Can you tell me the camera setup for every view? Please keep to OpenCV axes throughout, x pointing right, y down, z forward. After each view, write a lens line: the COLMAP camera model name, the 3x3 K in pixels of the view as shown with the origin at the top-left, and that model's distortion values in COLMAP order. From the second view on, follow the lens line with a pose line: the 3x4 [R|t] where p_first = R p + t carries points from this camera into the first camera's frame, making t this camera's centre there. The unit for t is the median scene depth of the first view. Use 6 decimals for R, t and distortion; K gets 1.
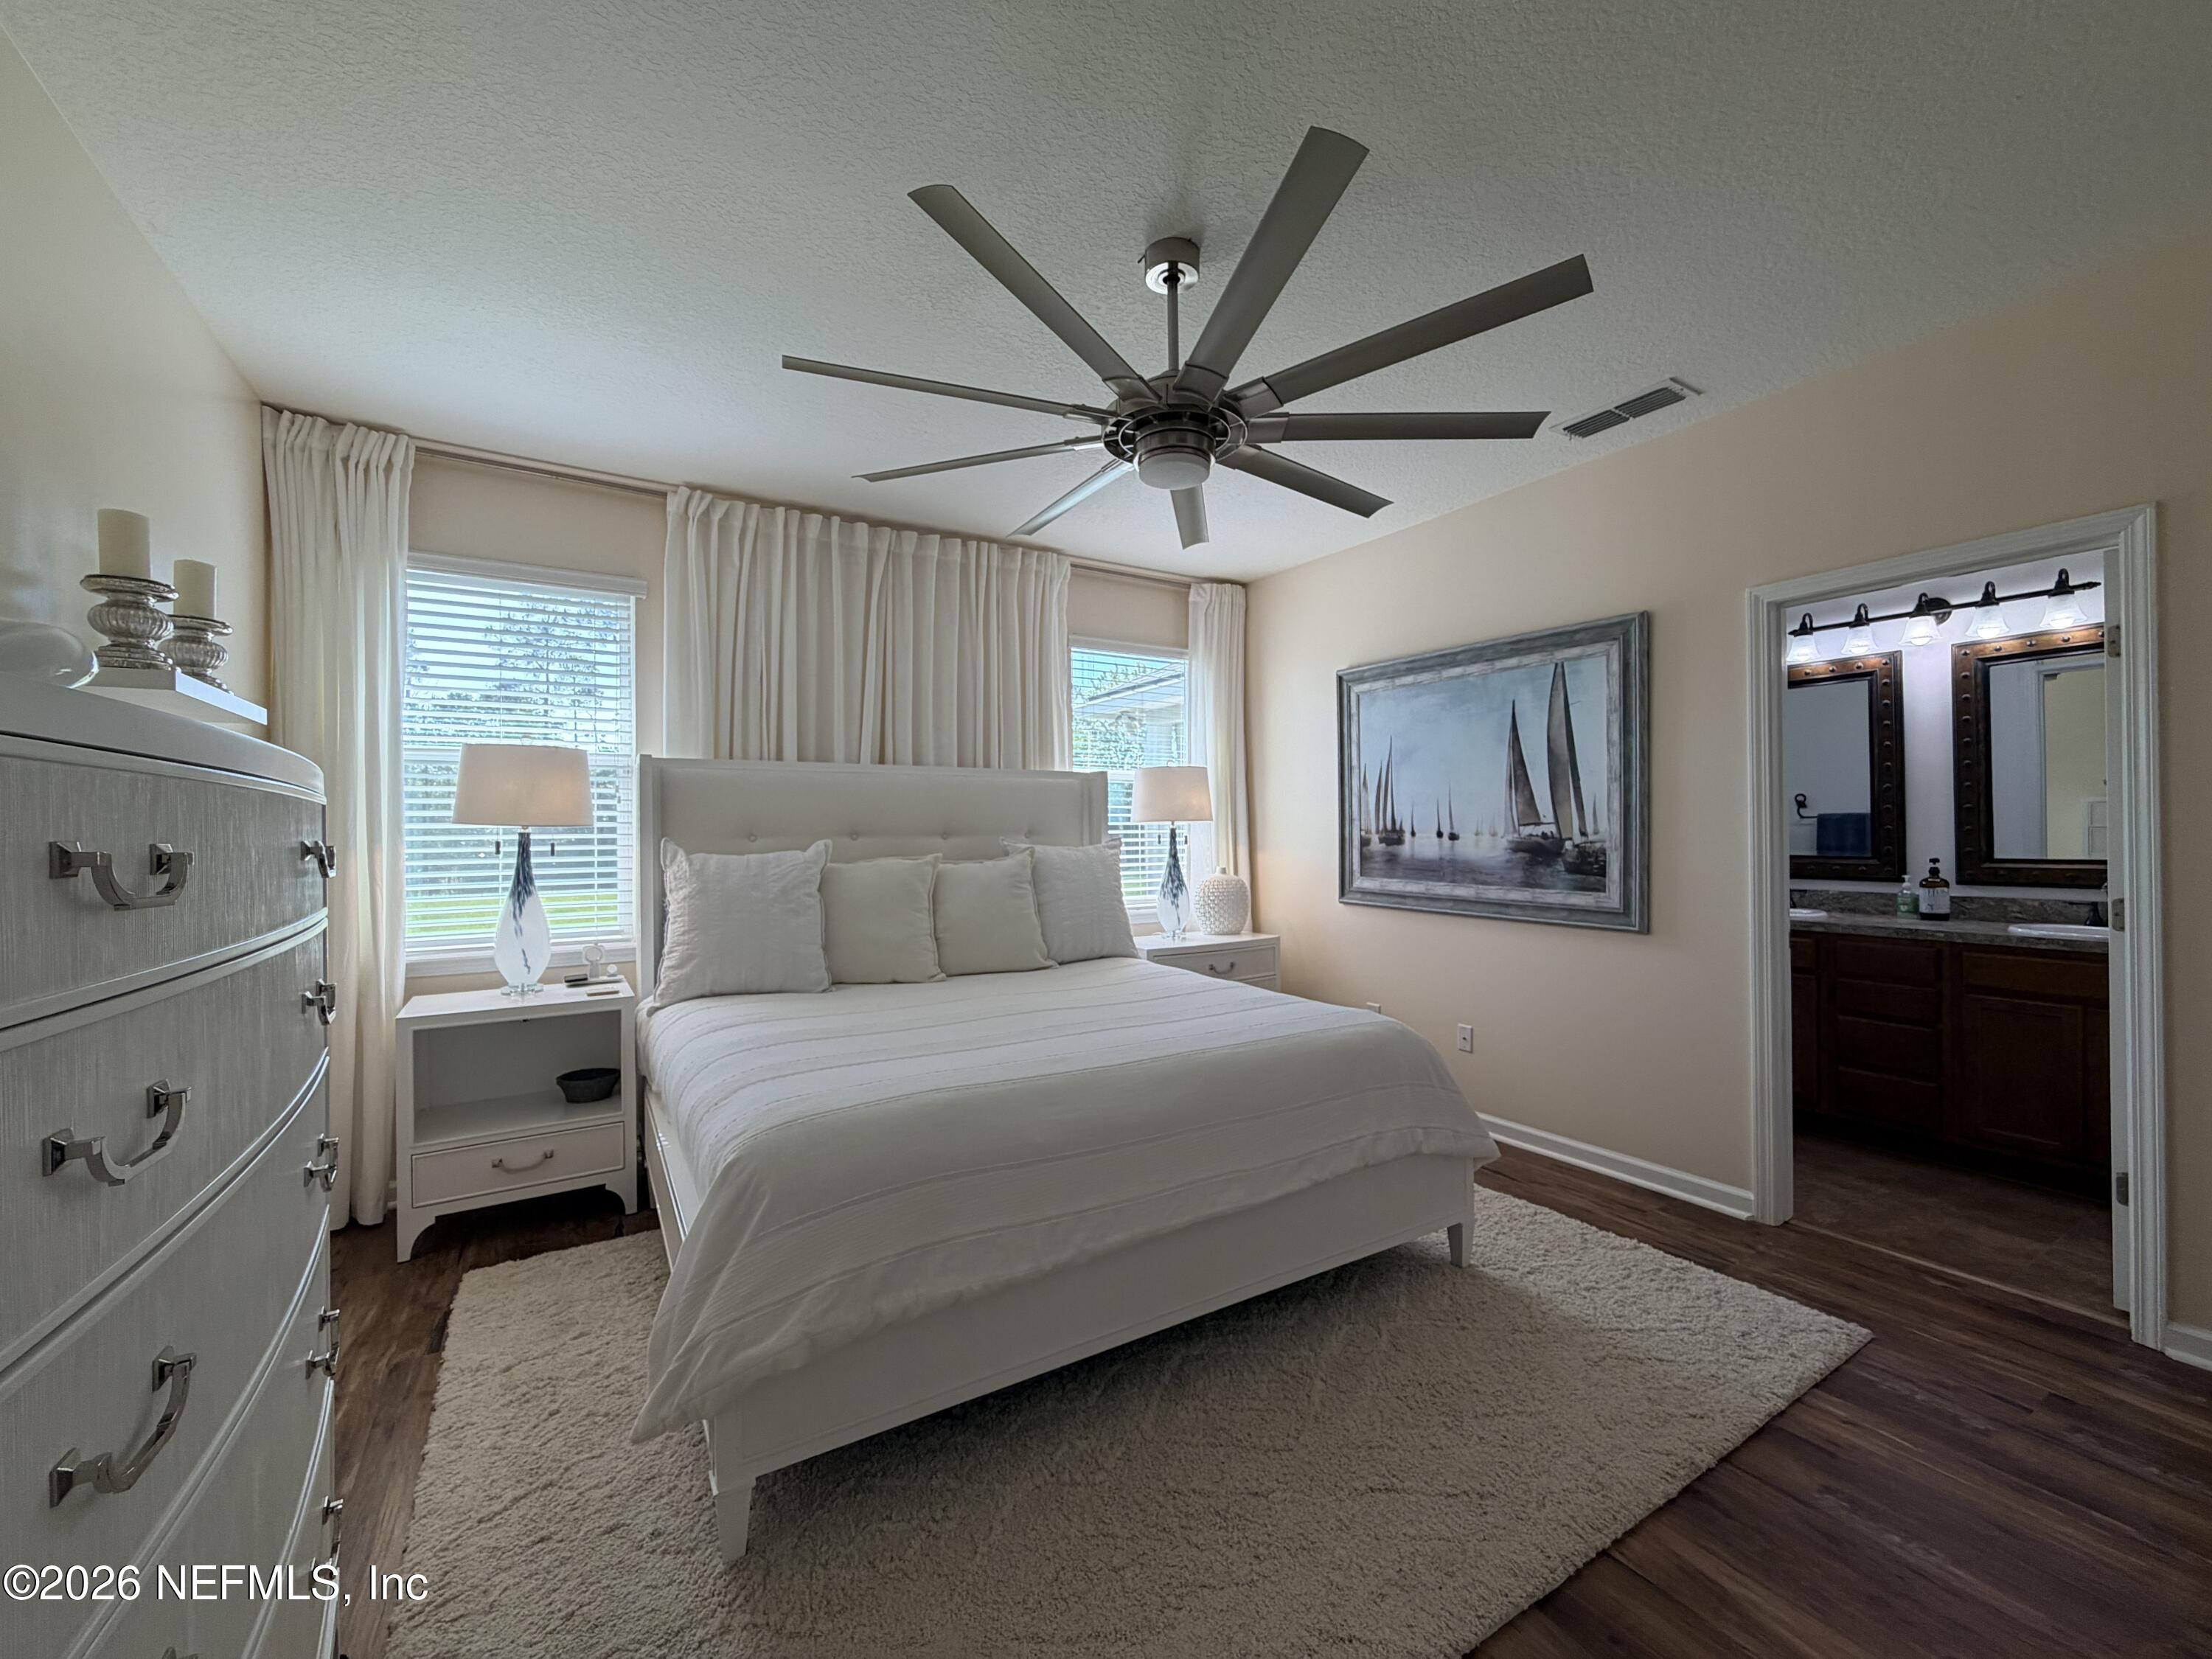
lens RADIAL K [[884.4, 0, 1098.6], [0, 884.4, 833.3], [0, 0, 1]] dist [-0.001224, 0.001239]
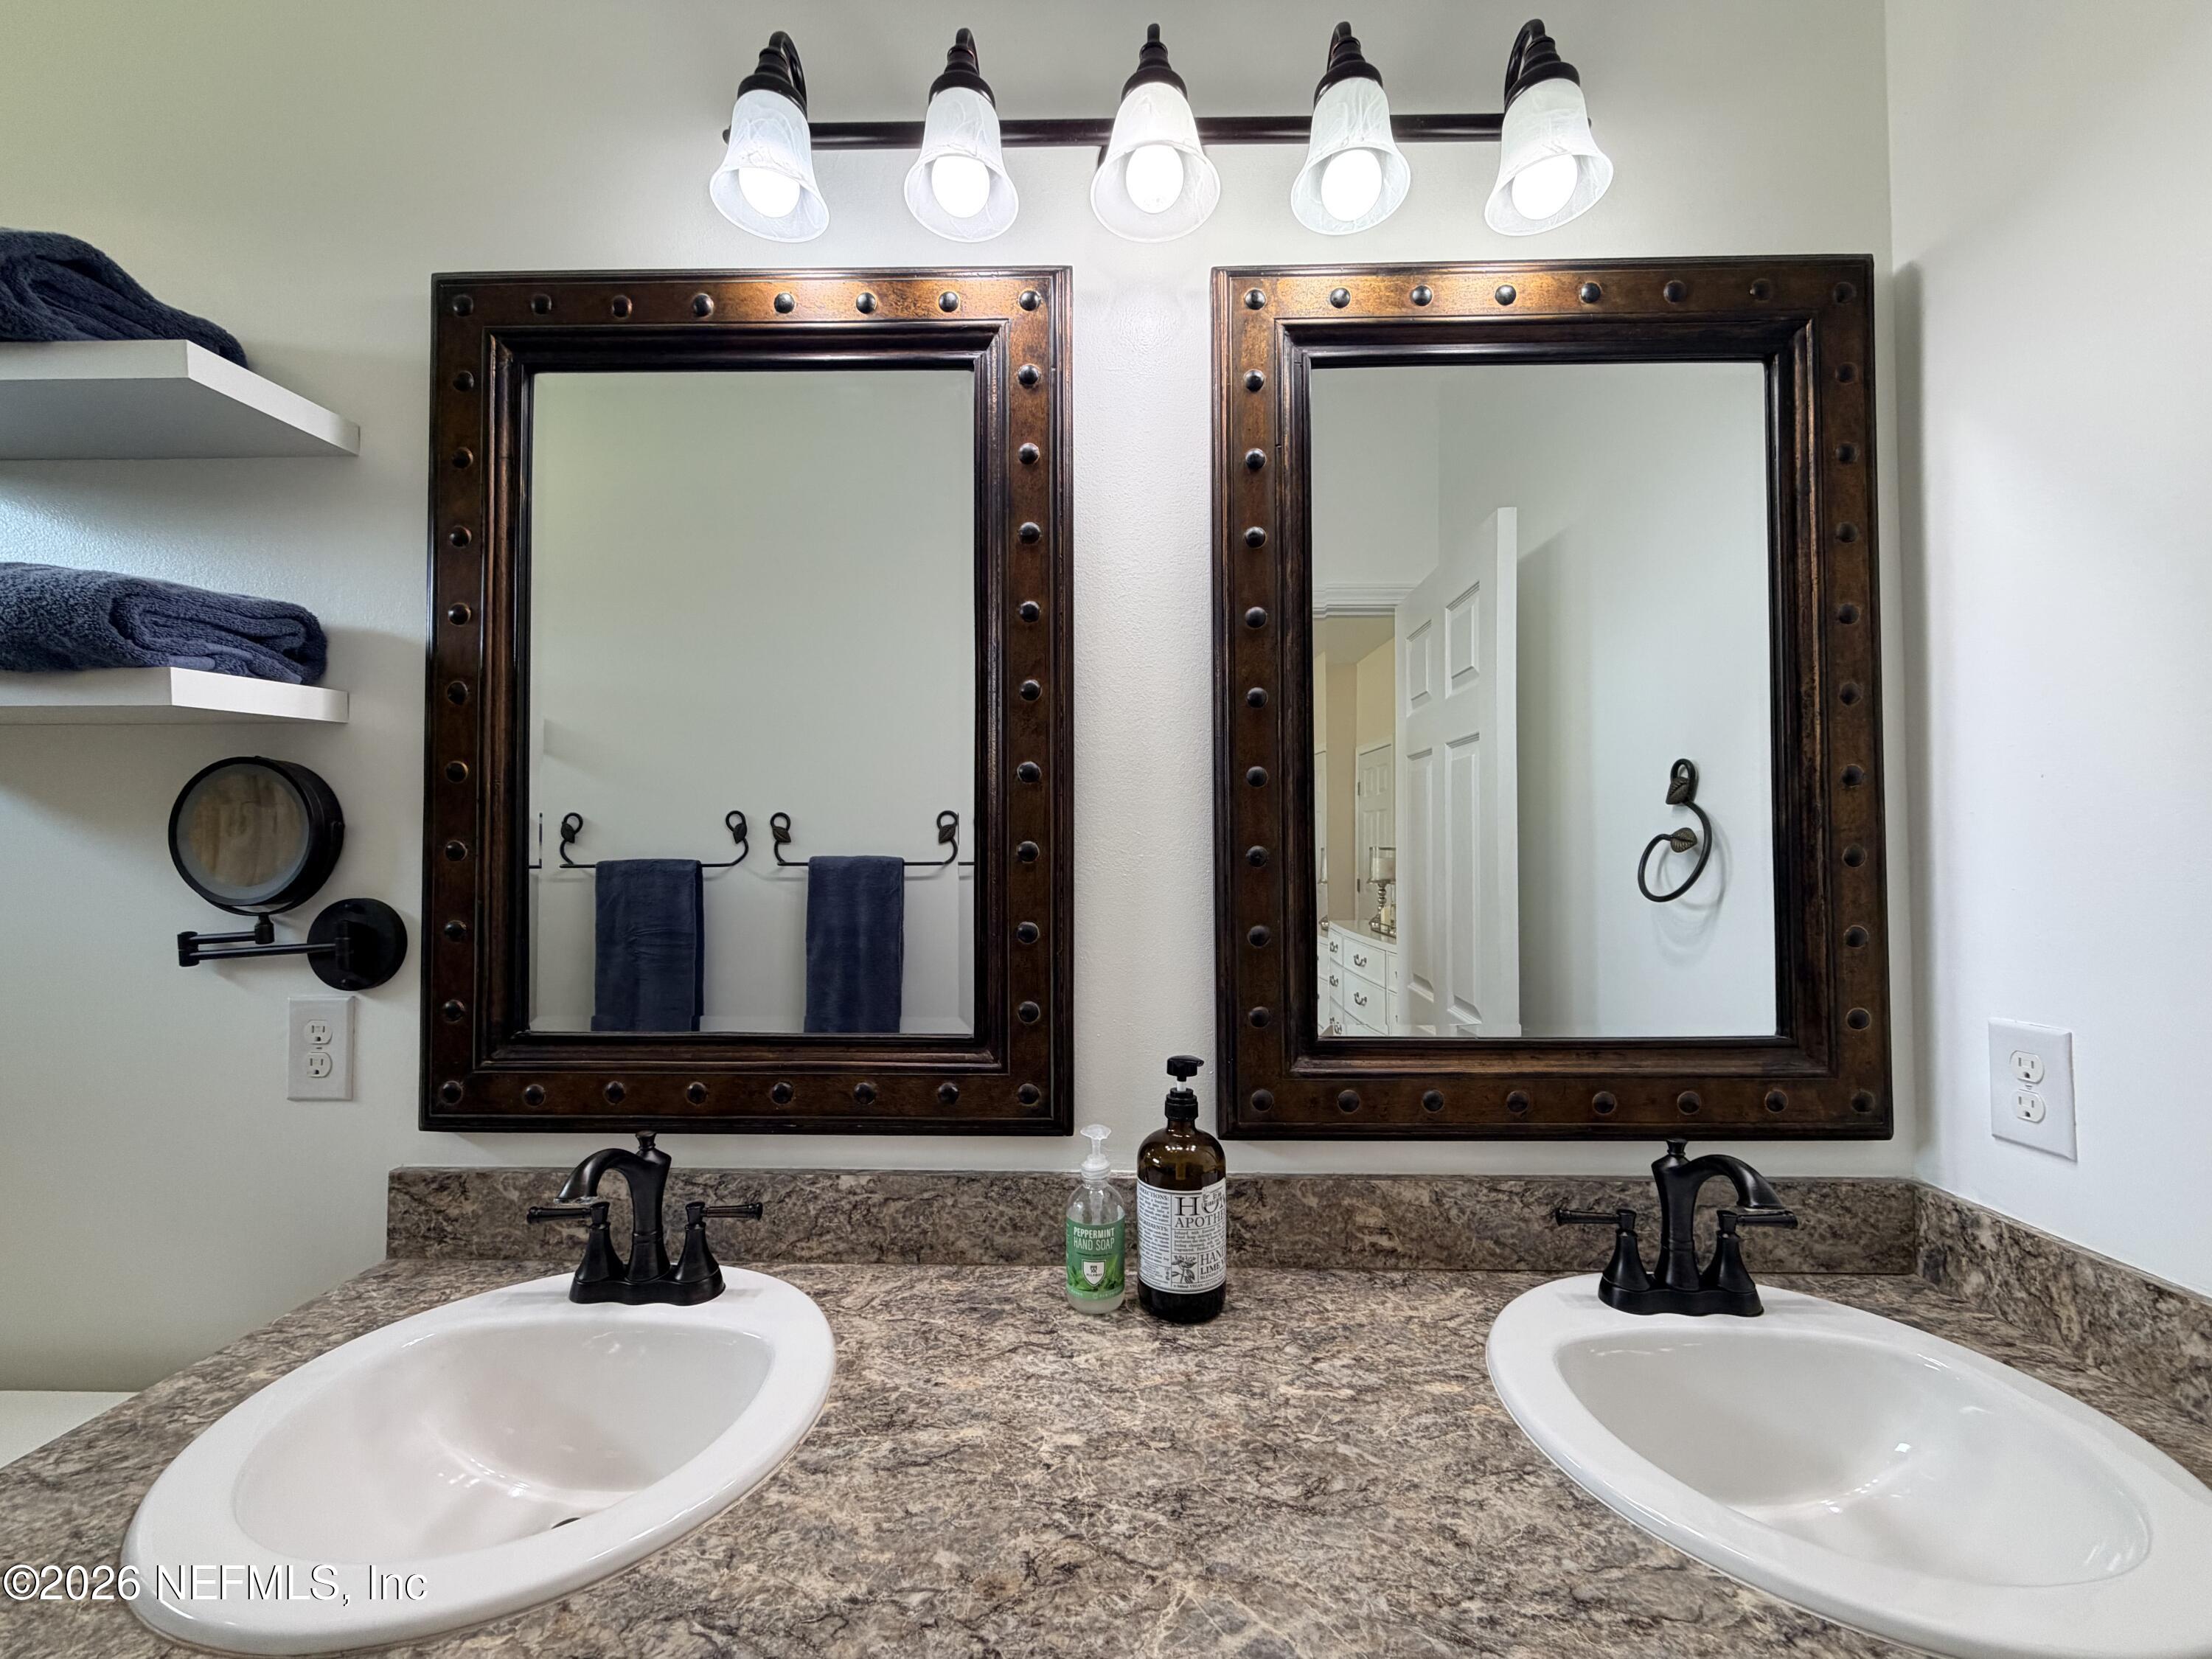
lens RADIAL K [[884.4, 0, 1105.2], [0, 884.4, 831.5], [0, 0, 1]] dist [-0.001224, 0.001239]
pose [[0.537698, 0.034547, 0.842430, 0.719745], [-0.003963, 0.999253, -0.038448, -0.025796], [-0.843128, 0.017335, 0.537433, 0.883313]]
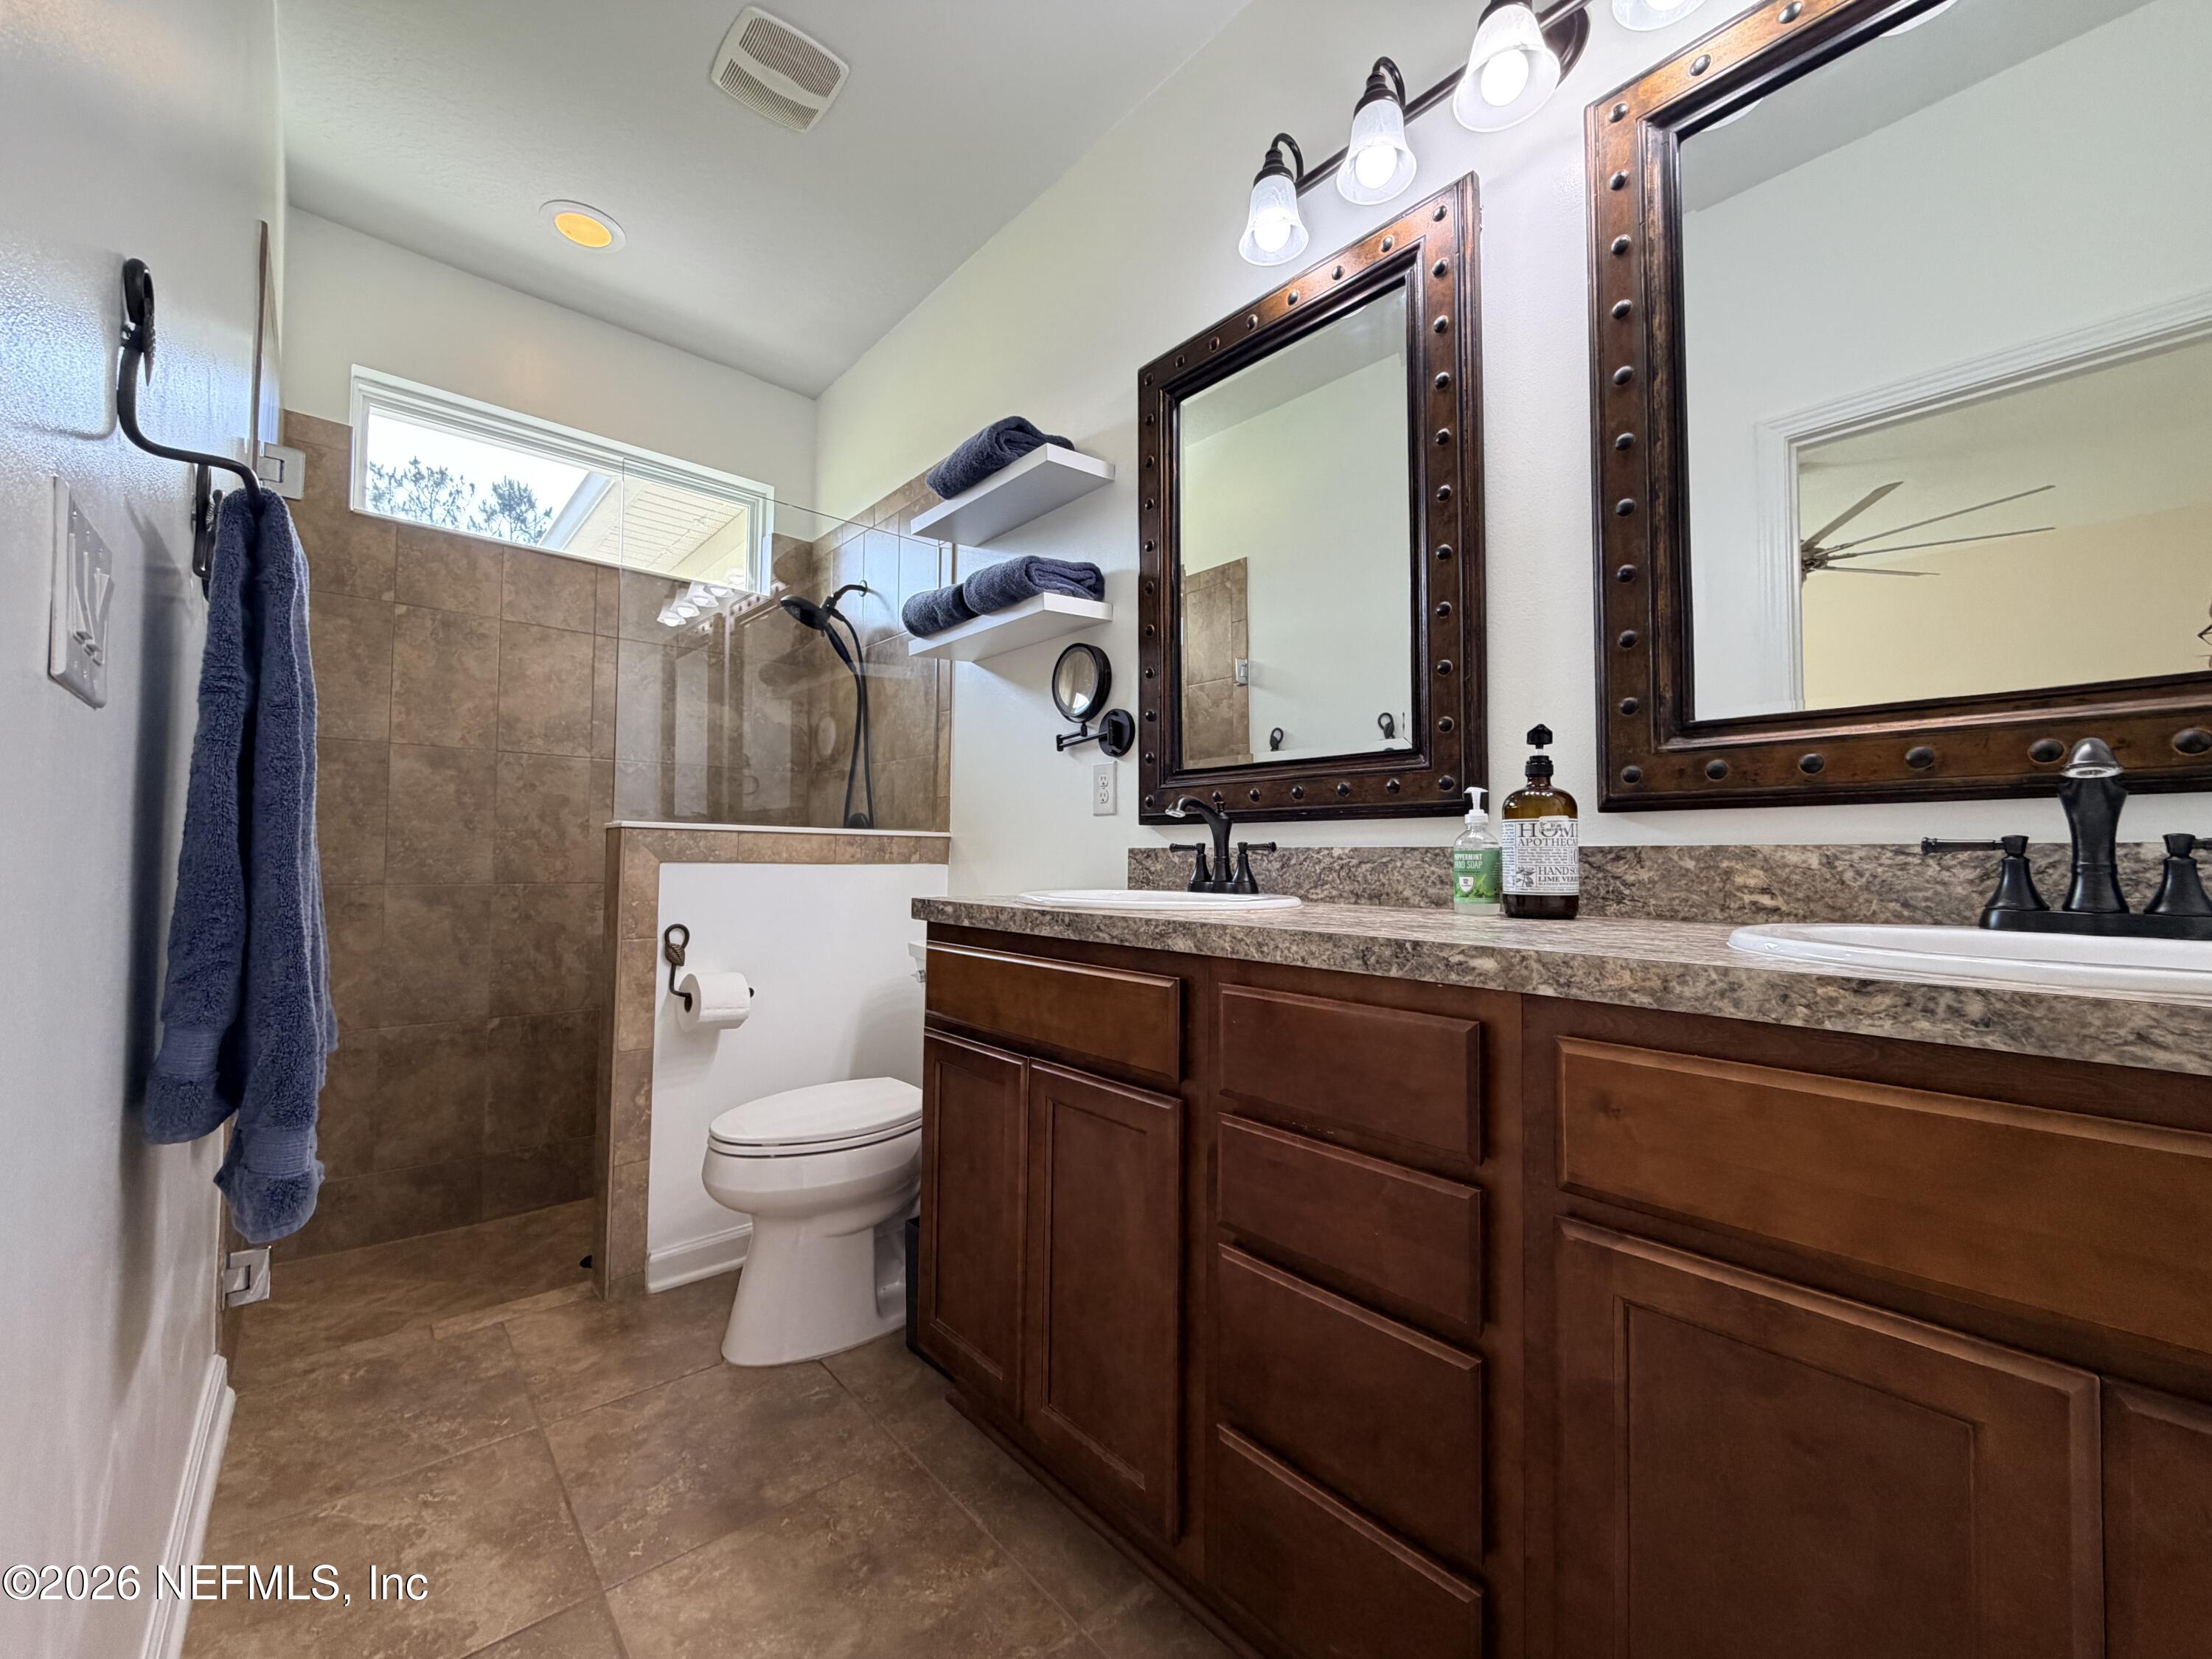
lens RADIAL K [[884.4, 0, 1099.5], [0, 884.4, 831.3], [0, 0, 1]] dist [-0.001224, 0.001239]
pose [[0.985148, 0.021173, 0.170397, 0.729462], [-0.015658, 0.999311, -0.033646, 0.079754], [-0.170992, 0.030478, 0.984801, 0.706083]]
